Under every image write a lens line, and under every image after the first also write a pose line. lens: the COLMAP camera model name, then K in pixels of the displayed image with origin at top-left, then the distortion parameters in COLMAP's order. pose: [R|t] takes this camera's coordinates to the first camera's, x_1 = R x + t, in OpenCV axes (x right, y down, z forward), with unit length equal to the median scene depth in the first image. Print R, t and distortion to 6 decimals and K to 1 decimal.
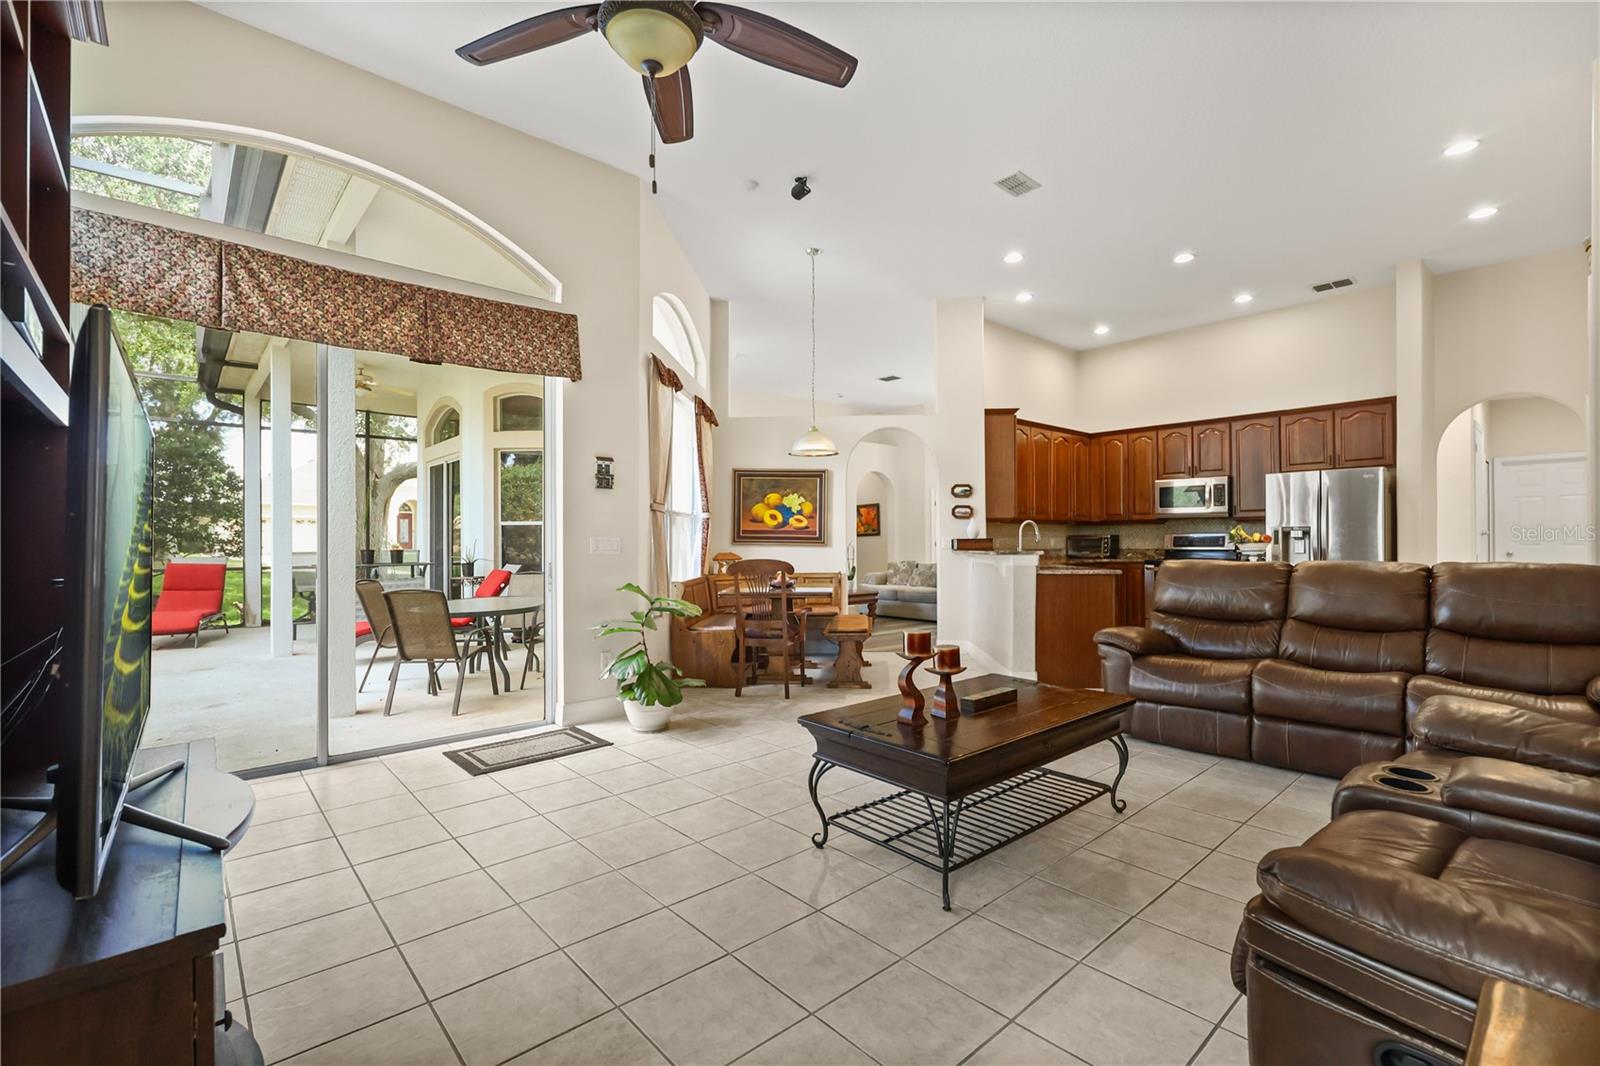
lens RADIAL K [[703.5, 0, 798.2], [0, 703.5, 535.9], [0, 0, 1]] dist [0.001008, 0.000038]
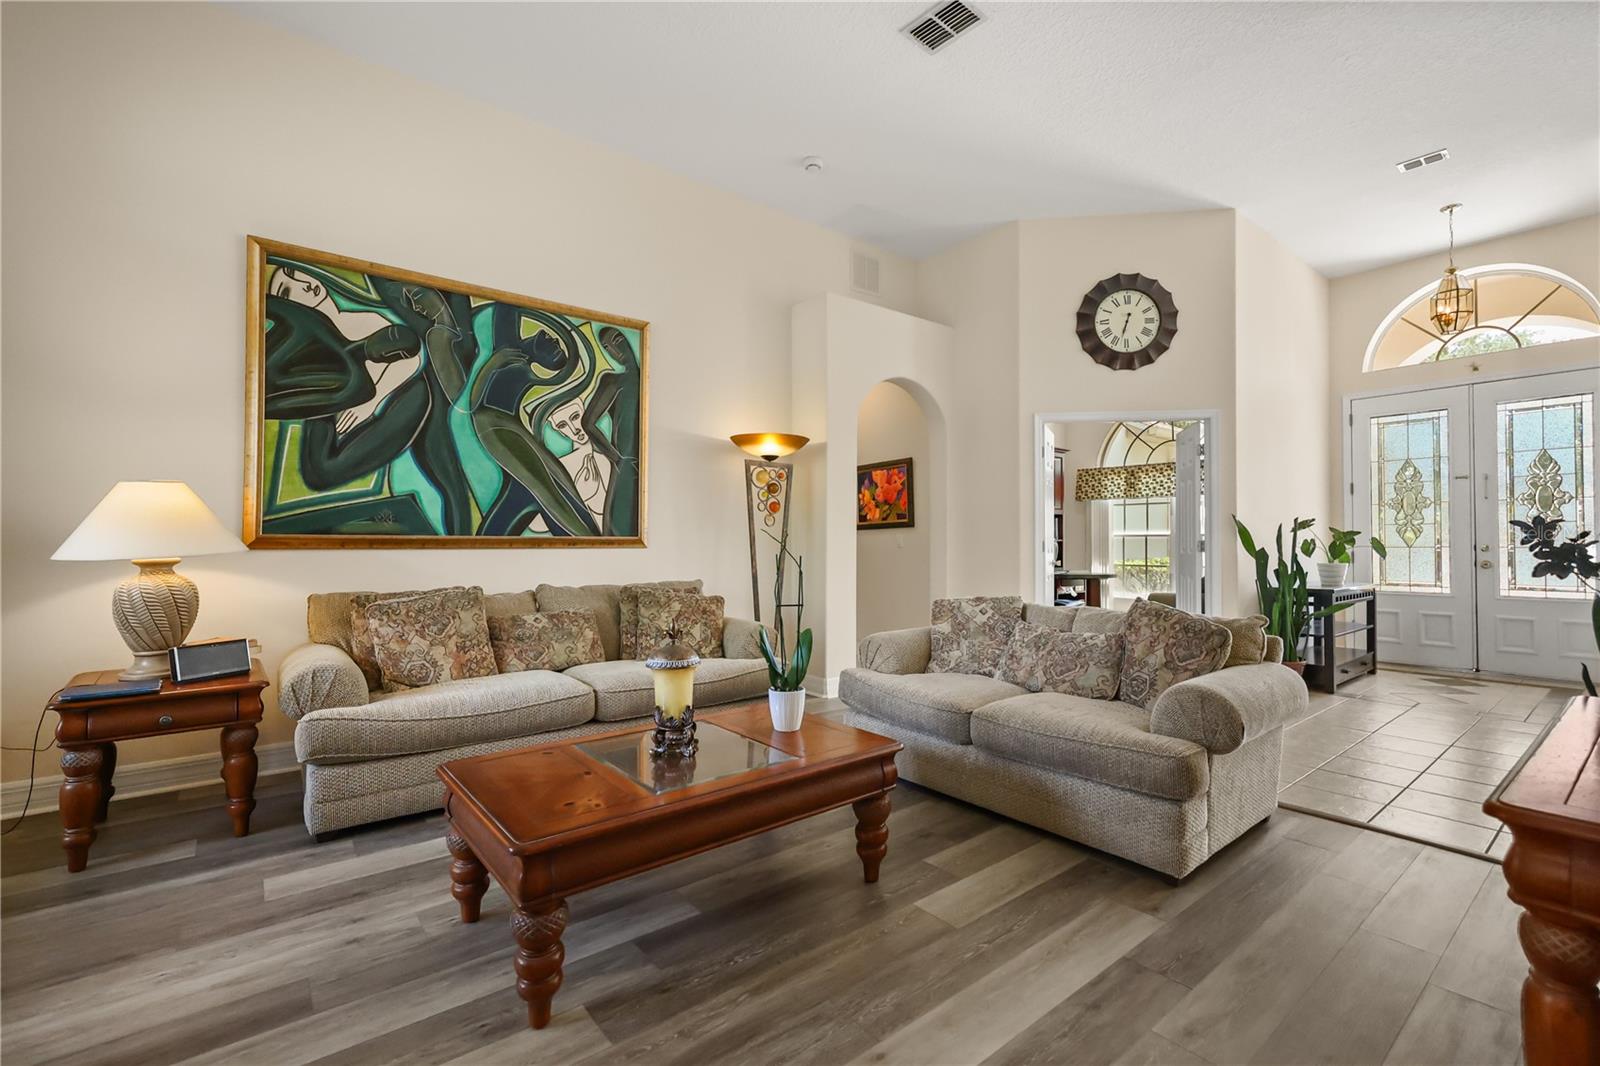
lens RADIAL K [[698.7, 0, 805.2], [0, 698.7, 528.5], [0, 0, 1]] dist [0.001360, 0.000277]
pose [[0.998996, 0.006456, -0.044322, 0.123106], [-0.006938, 0.999918, -0.010745, 0.010598], [0.044249, 0.011041, 0.998960, 1.014326]]
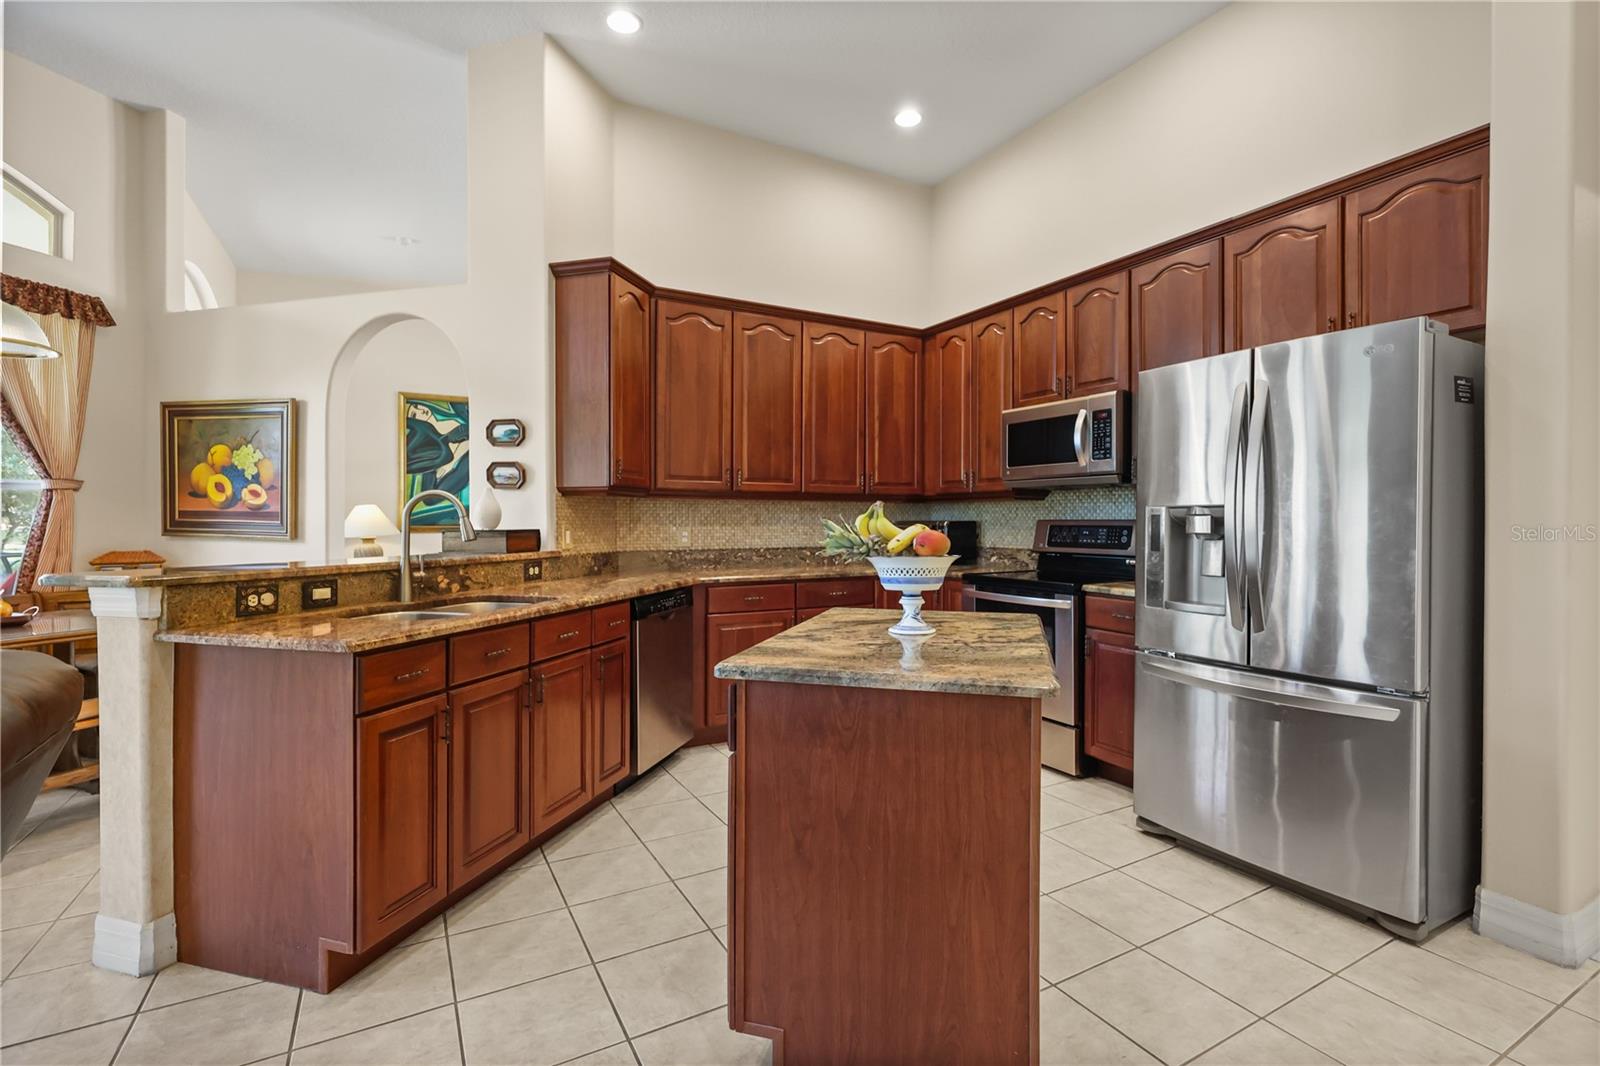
lens RADIAL K [[741.6, 0, 802.8], [0, 741.6, 521.2], [0, 0, 1]] dist [0.001621, 0.000167]
pose [[0.977308, 0.005234, -0.211759, 0.539312], [-0.003411, 0.999954, 0.008970, -0.006932], [0.211796, -0.008045, 0.977281, 0.524348]]
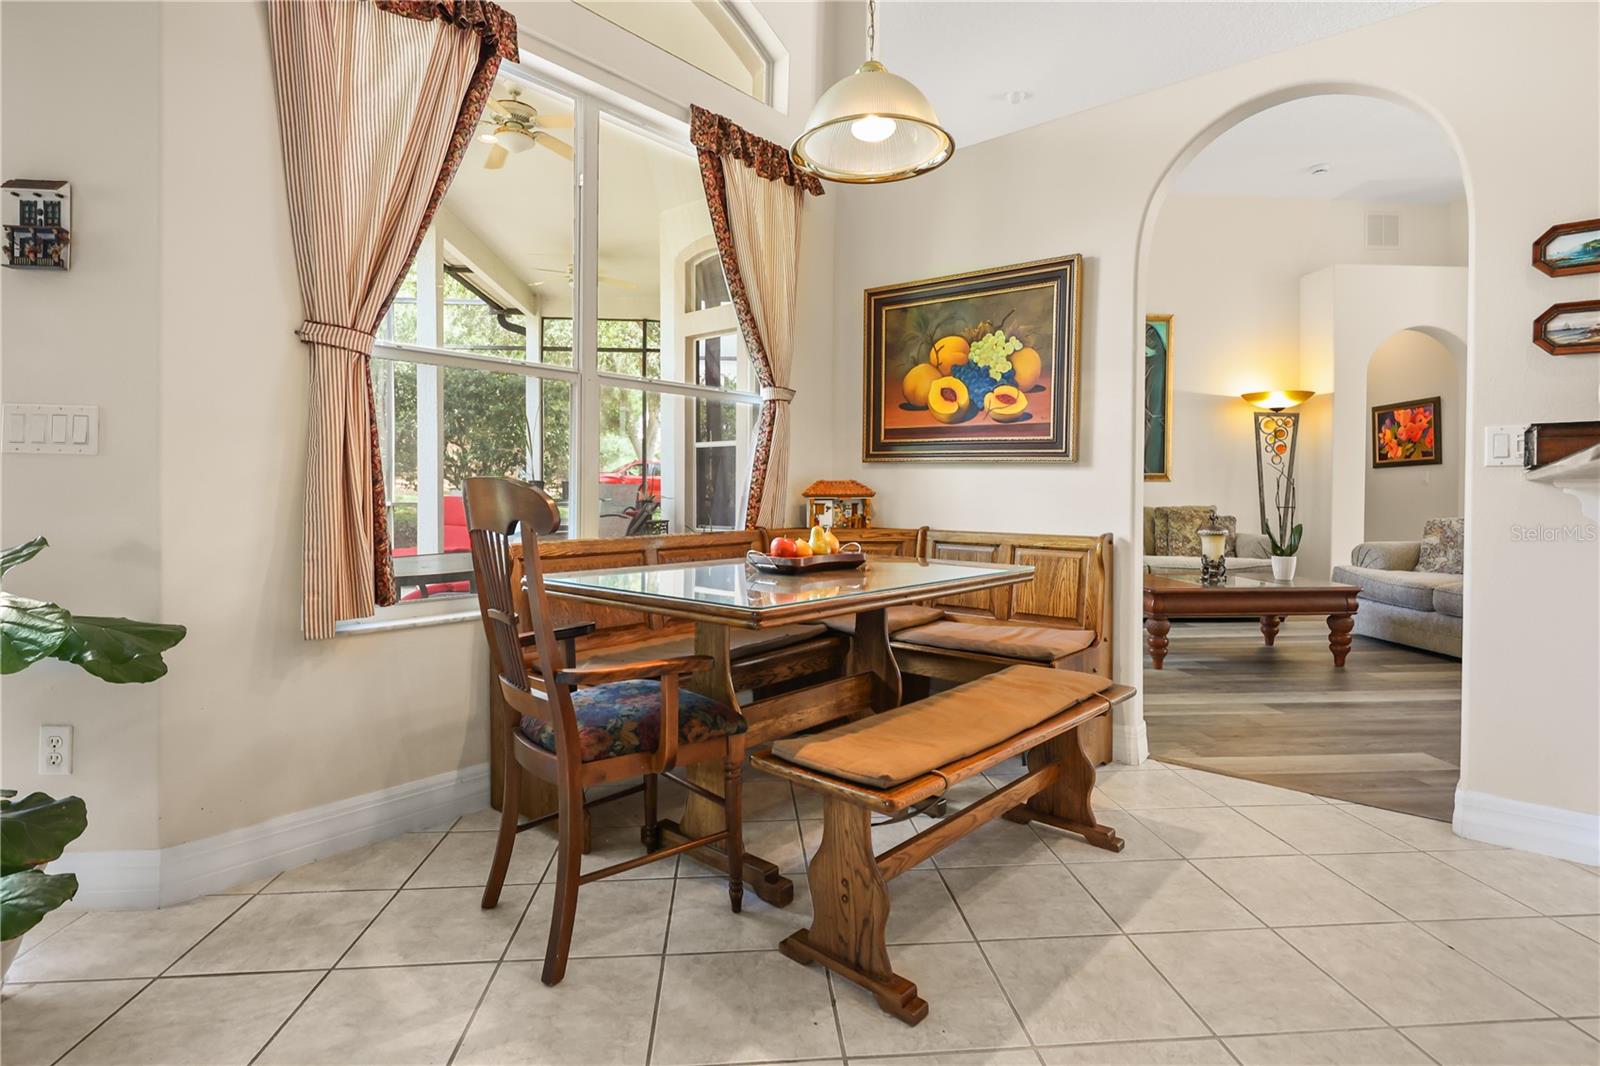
lens RADIAL K [[799.8, 0, 796.2], [0, 799.8, 496.9], [0, 0, 1]] dist [0.004191, -0.000726]
pose [[0.800187, 0.014858, -0.599567, 0.174643], [-0.004244, 0.999808, 0.019112, 0.024472], [0.599736, -0.012748, 0.800096, 0.571925]]
